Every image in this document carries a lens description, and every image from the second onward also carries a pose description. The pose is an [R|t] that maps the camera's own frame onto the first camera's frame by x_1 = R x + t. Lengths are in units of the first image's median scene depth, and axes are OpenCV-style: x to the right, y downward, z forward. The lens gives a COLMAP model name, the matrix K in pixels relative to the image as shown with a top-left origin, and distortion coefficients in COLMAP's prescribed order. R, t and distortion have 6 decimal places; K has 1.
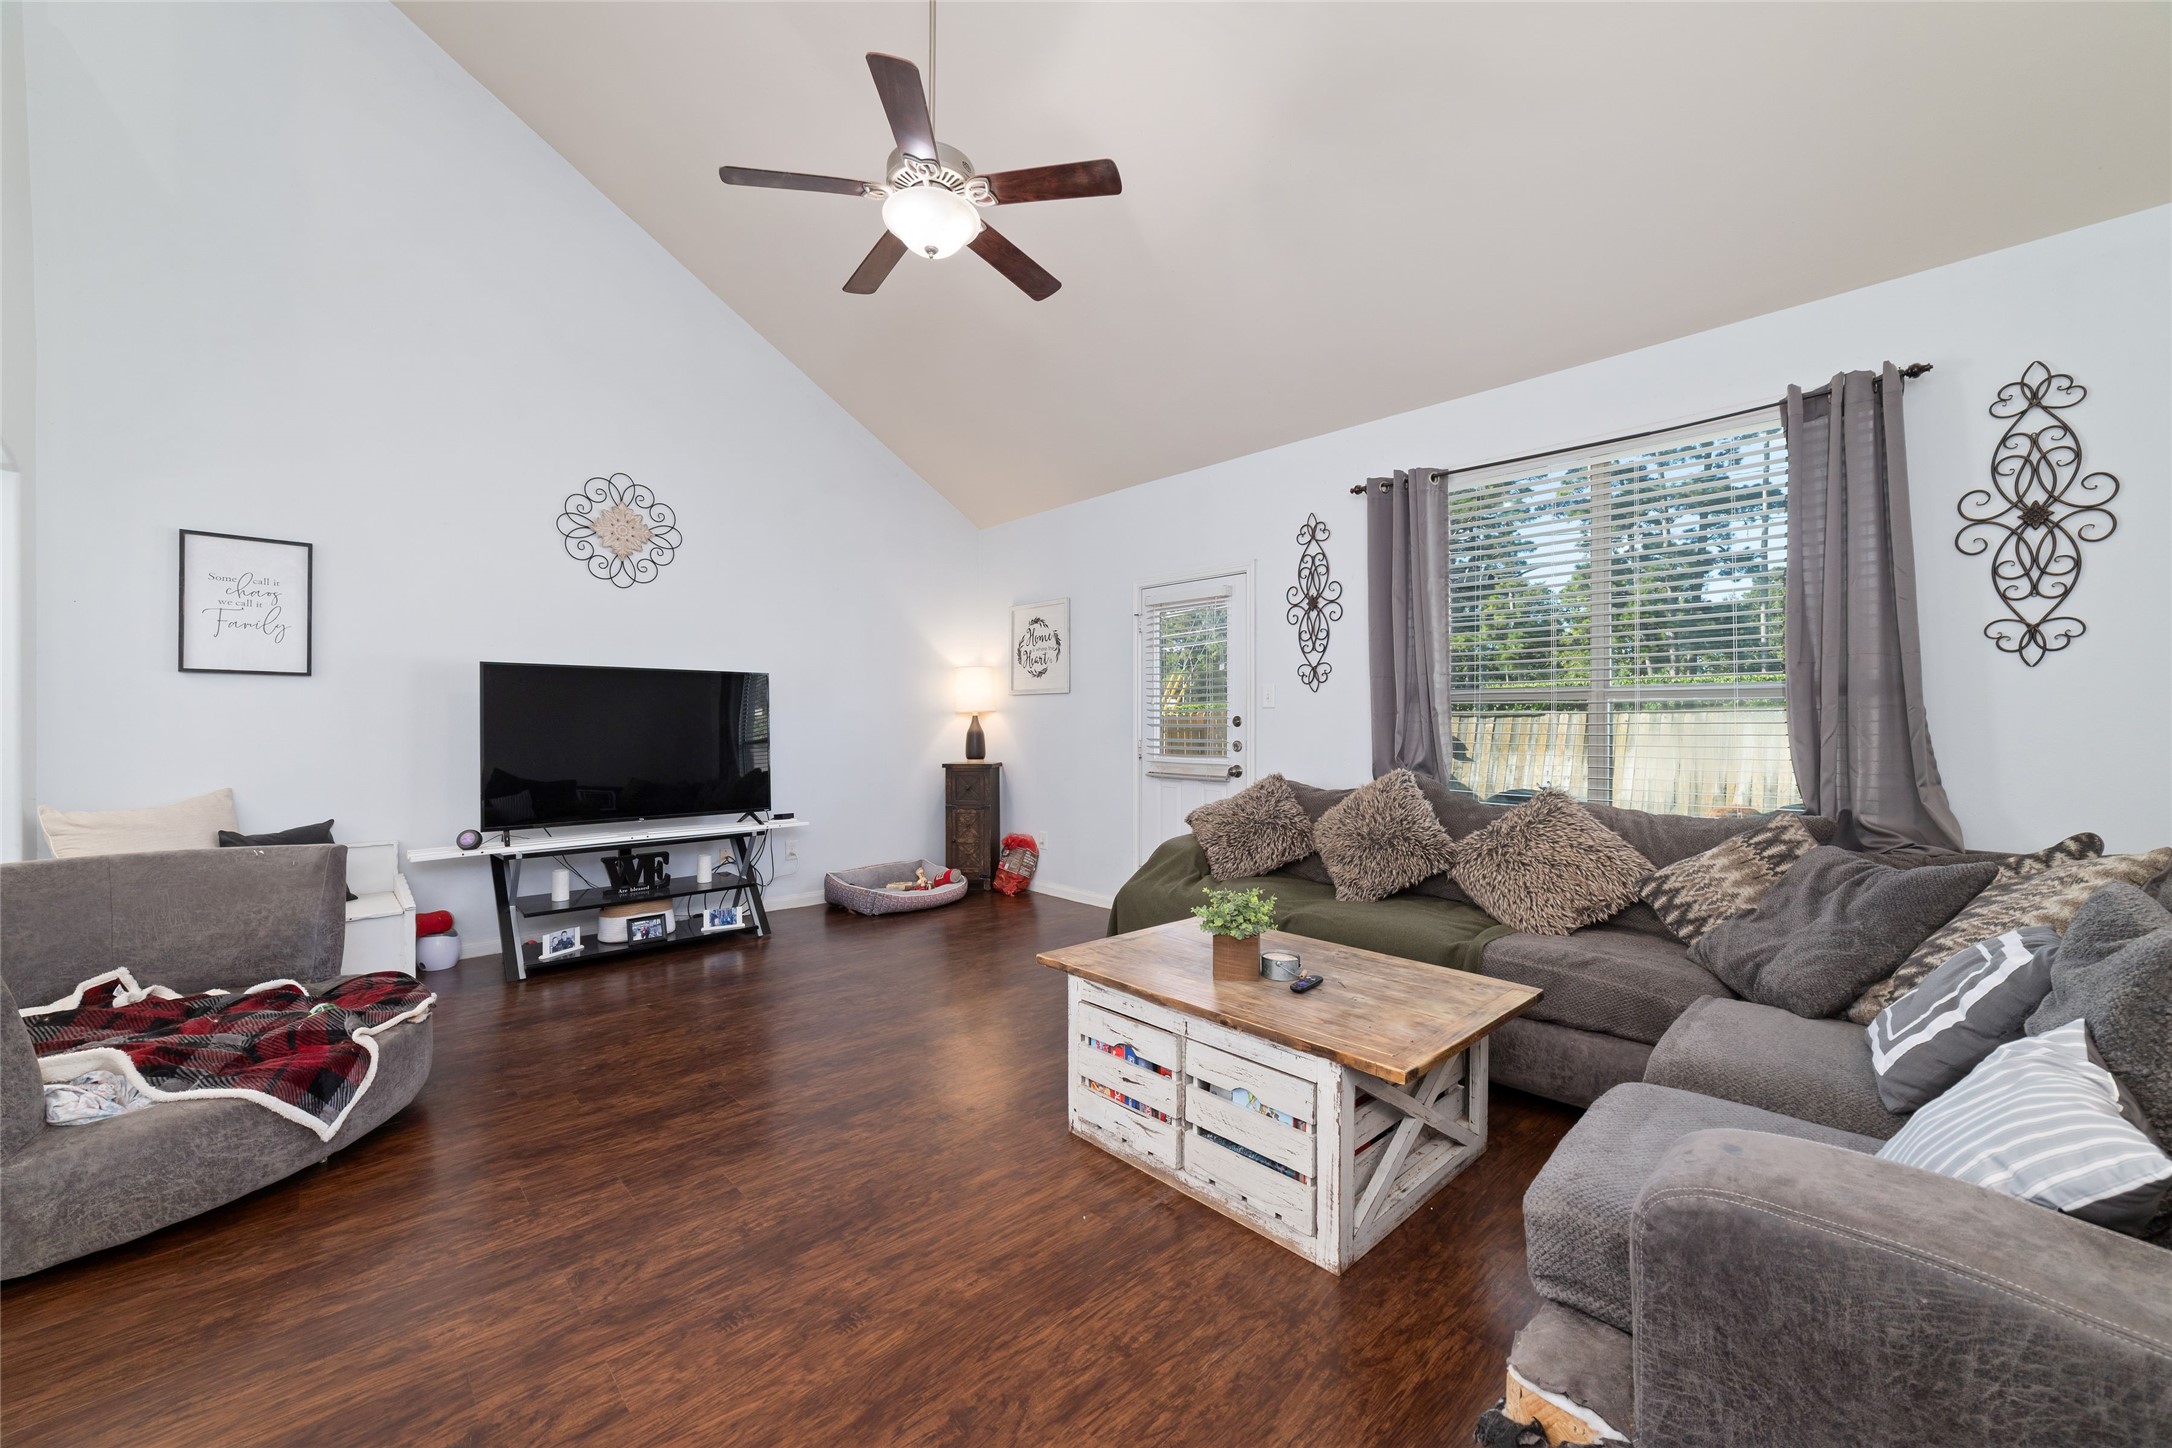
lens RADIAL K [[841.8, 0, 1086.0], [0, 841.8, 724.0], [0, 0, 1]] dist [-0.001685, 0.003161]
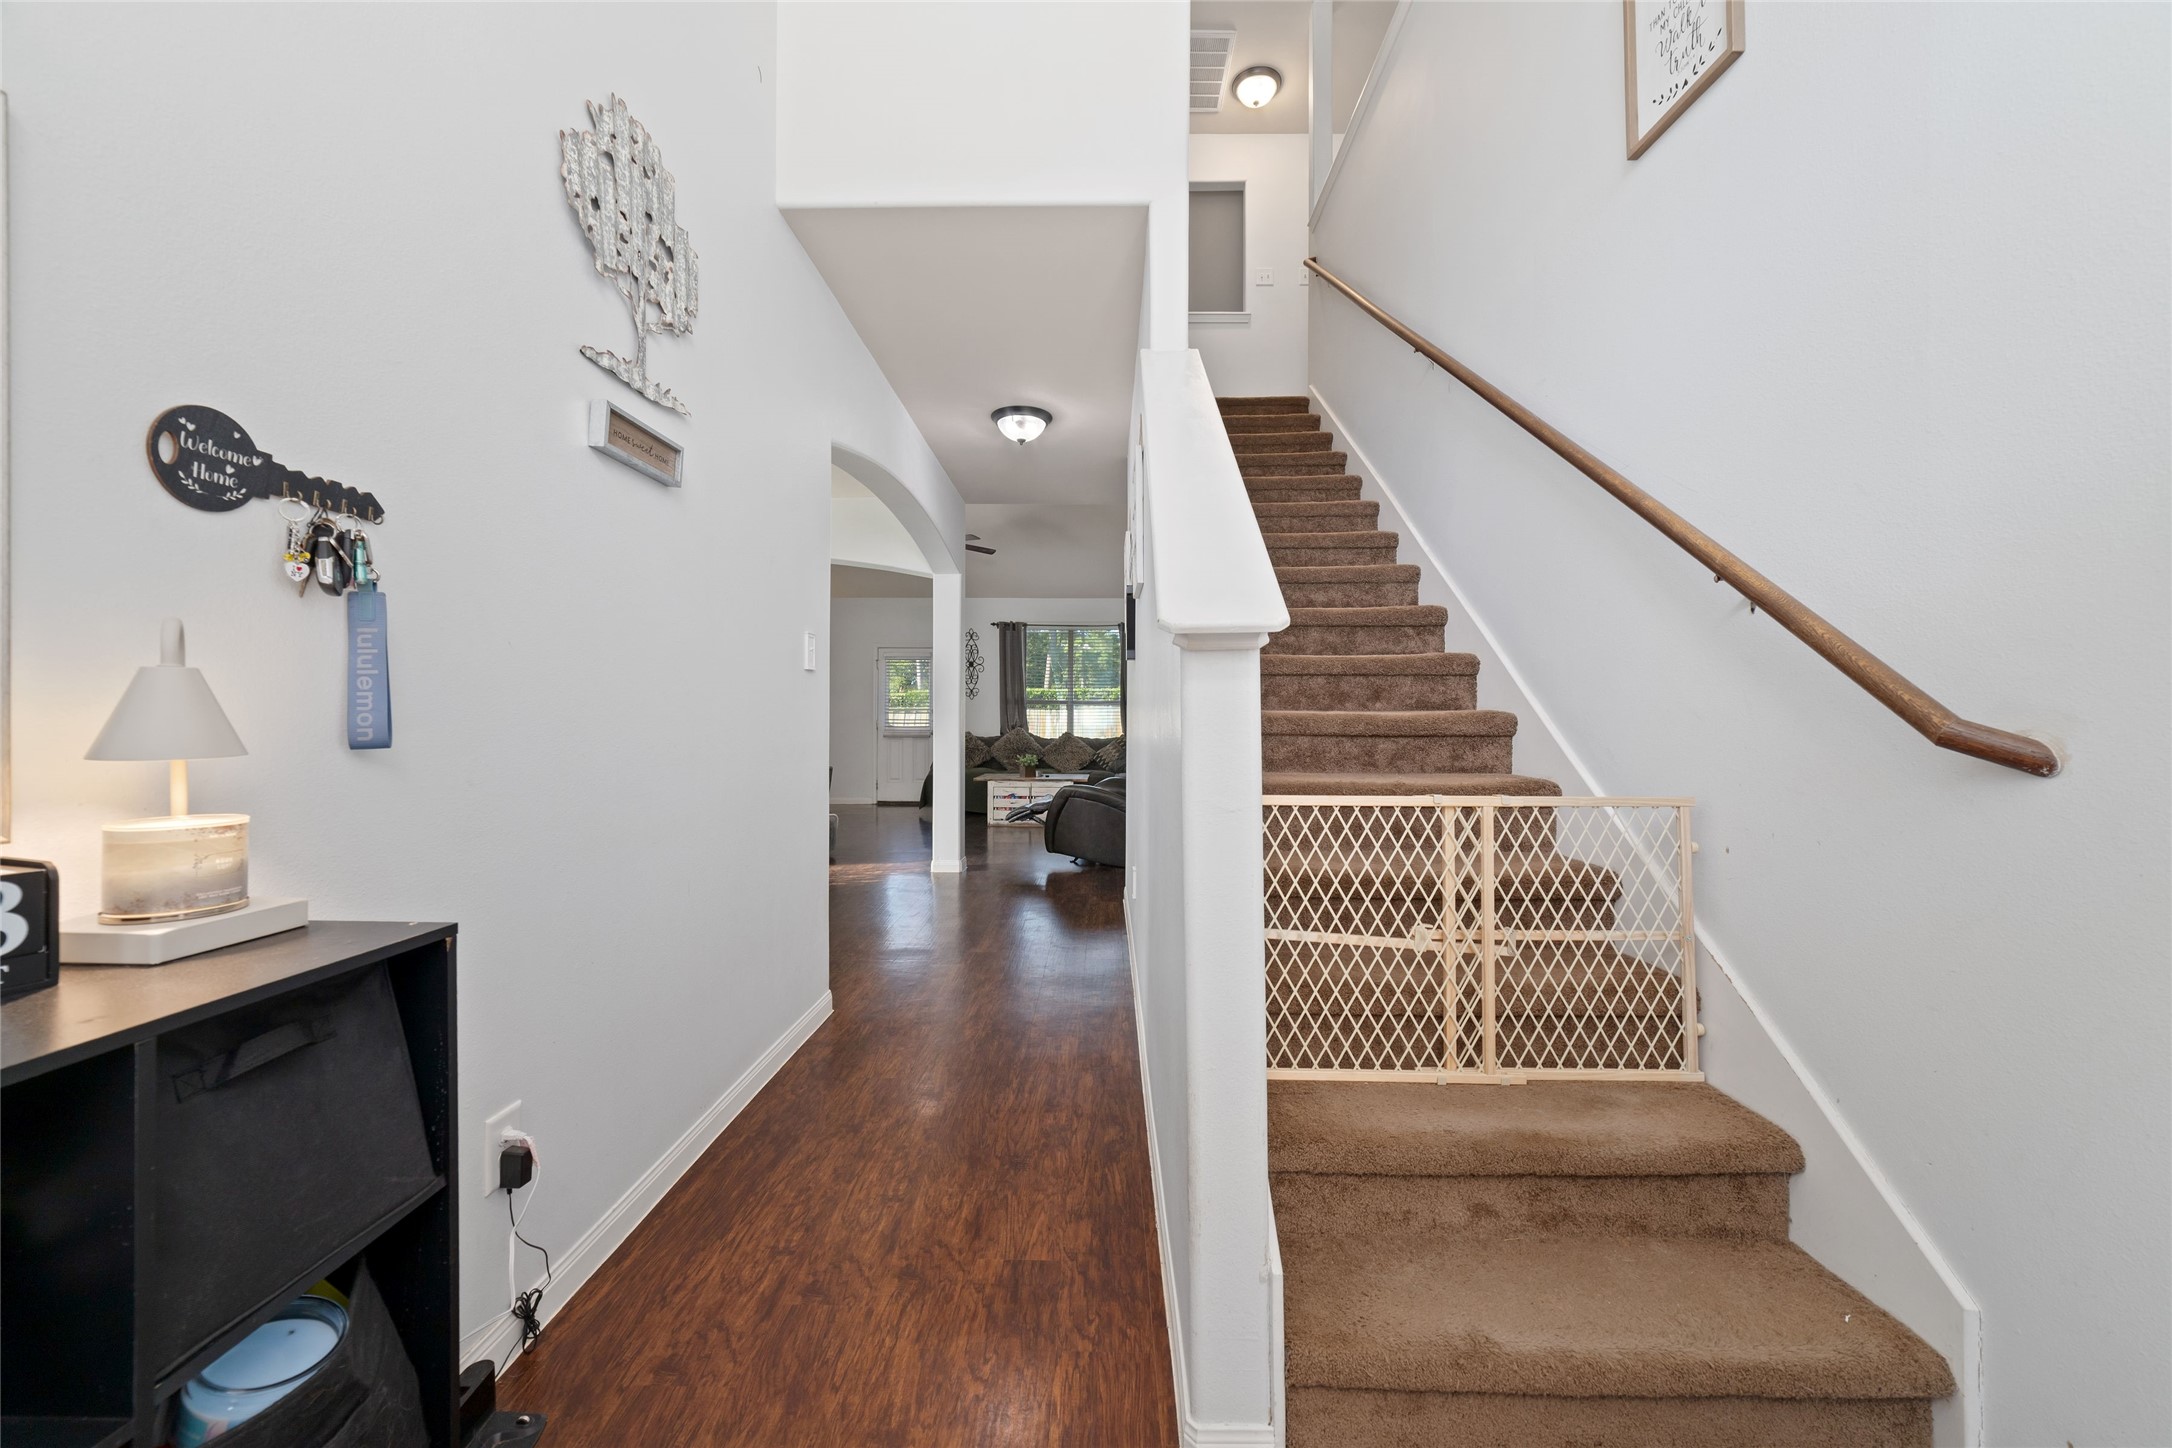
lens RADIAL K [[841.8, 0, 1086.0], [0, 841.8, 724.0], [0, 0, 1]] dist [-0.001685, 0.003161]
pose [[0.700626, 0.001652, 0.713527, -1.291396], [-0.004512, 0.999988, 0.002115, 0.028939], [-0.713514, -0.004701, 0.700625, -1.010333]]
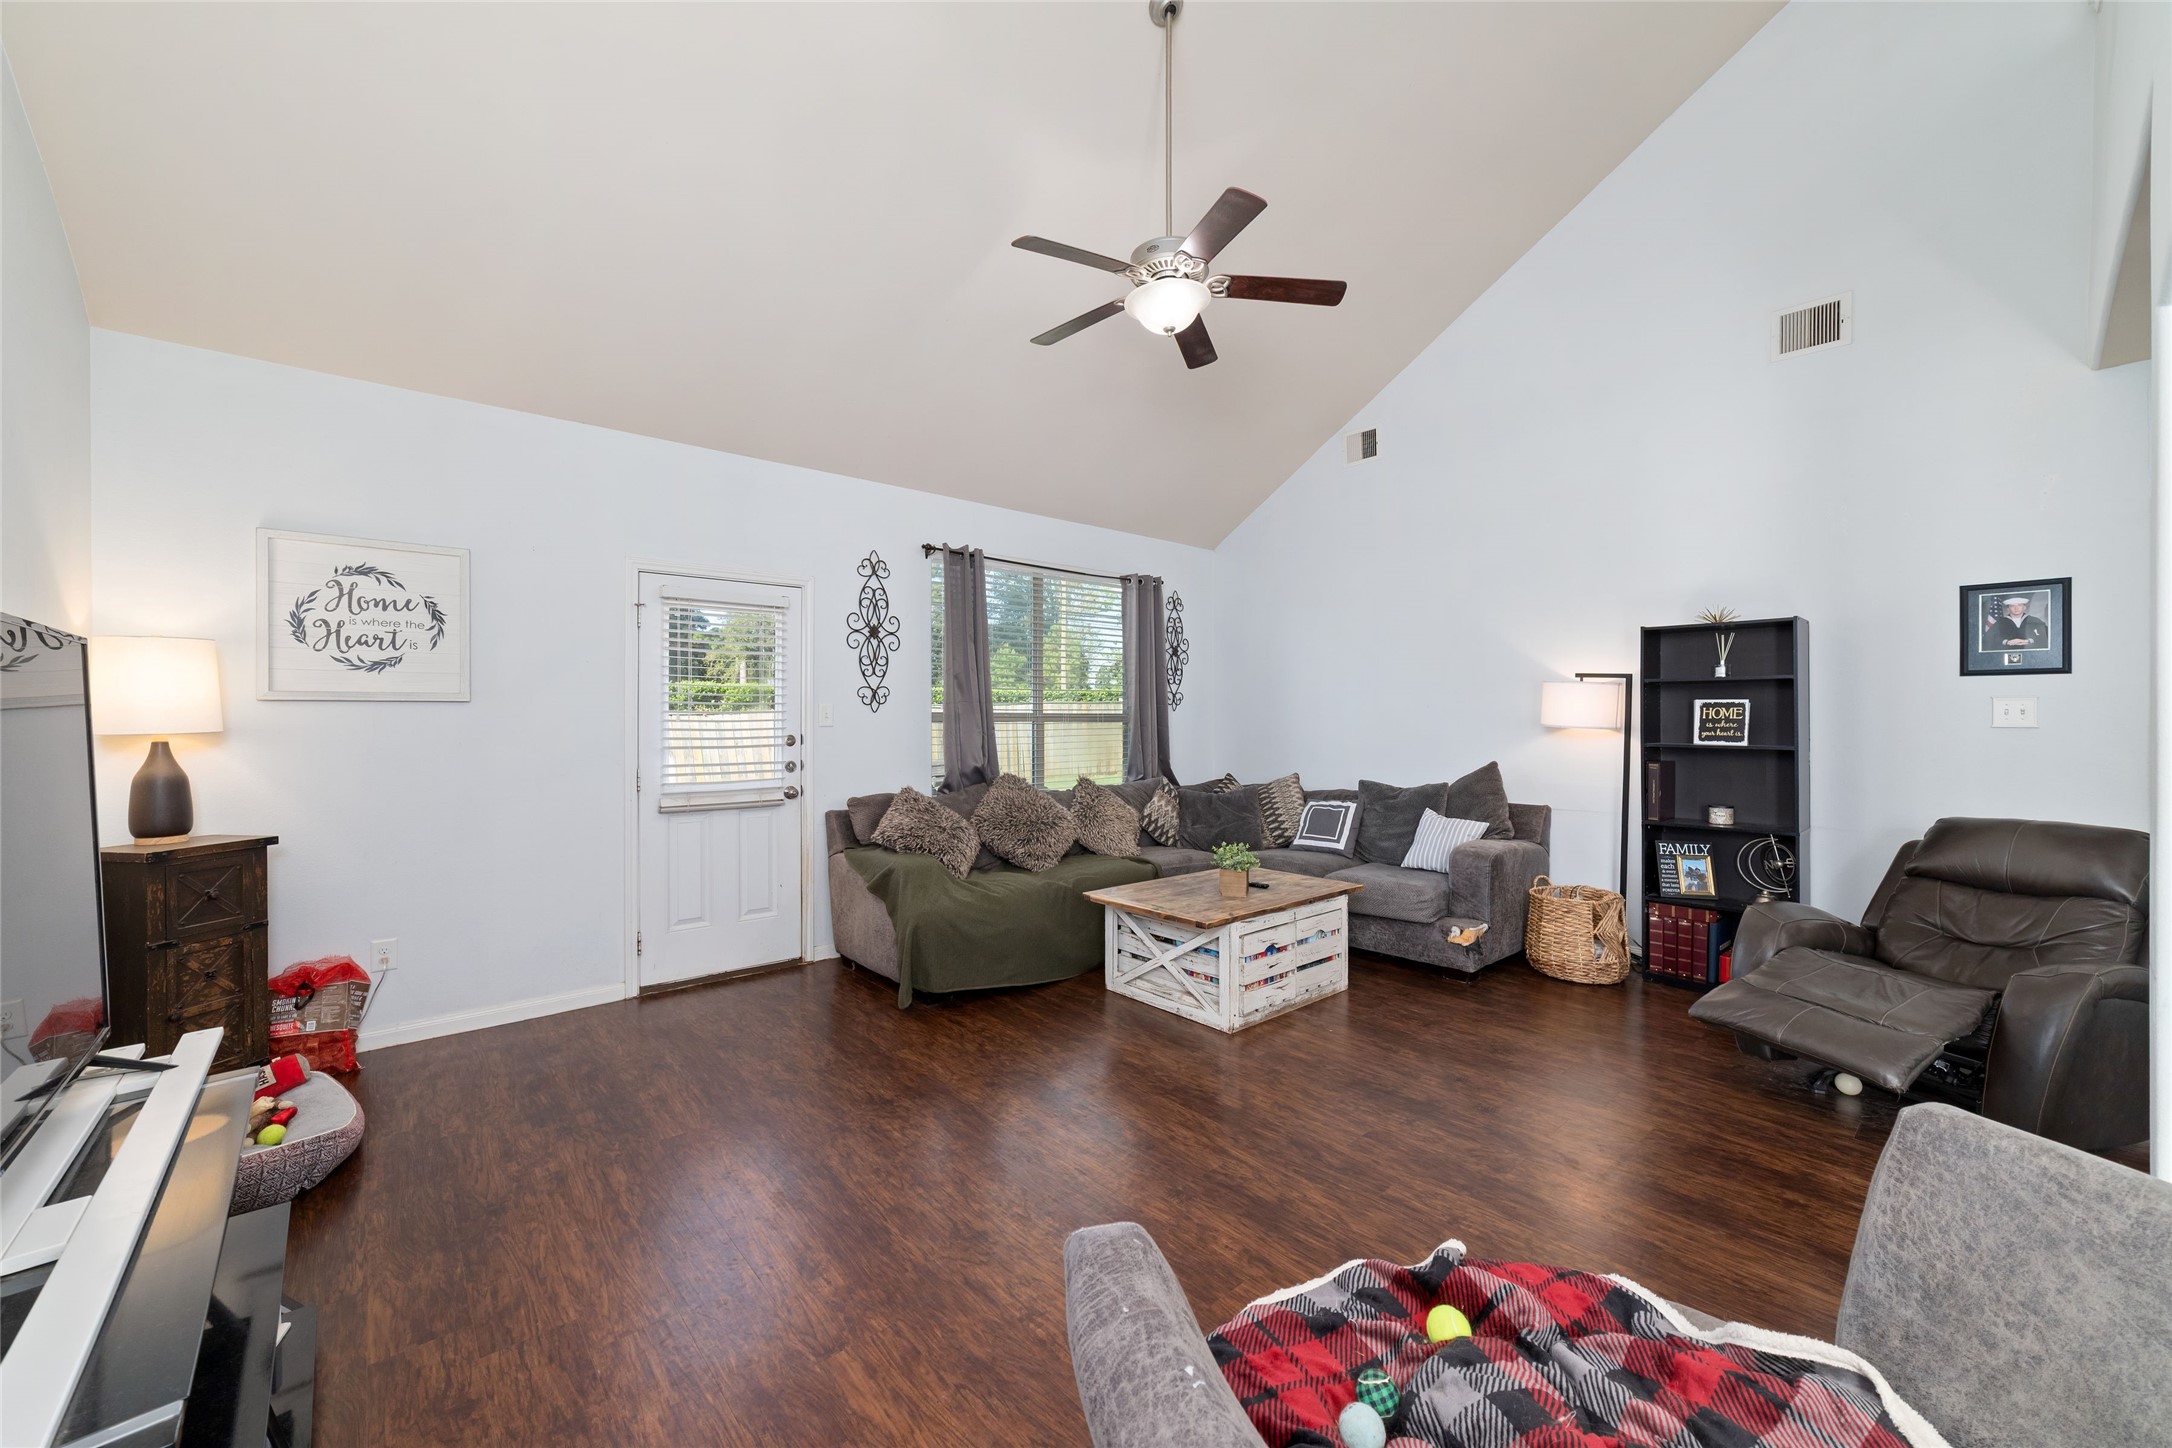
lens RADIAL K [[836.4, 0, 1101.3], [0, 836.4, 709.9], [0, 0, 1]] dist [-0.015875, -0.000019]
pose [[0.023653, 0.007629, 0.999691, -0.828460], [0.005271, 0.999956, -0.007755, -0.031181], [-0.999706, 0.005453, 0.023612, 0.681363]]
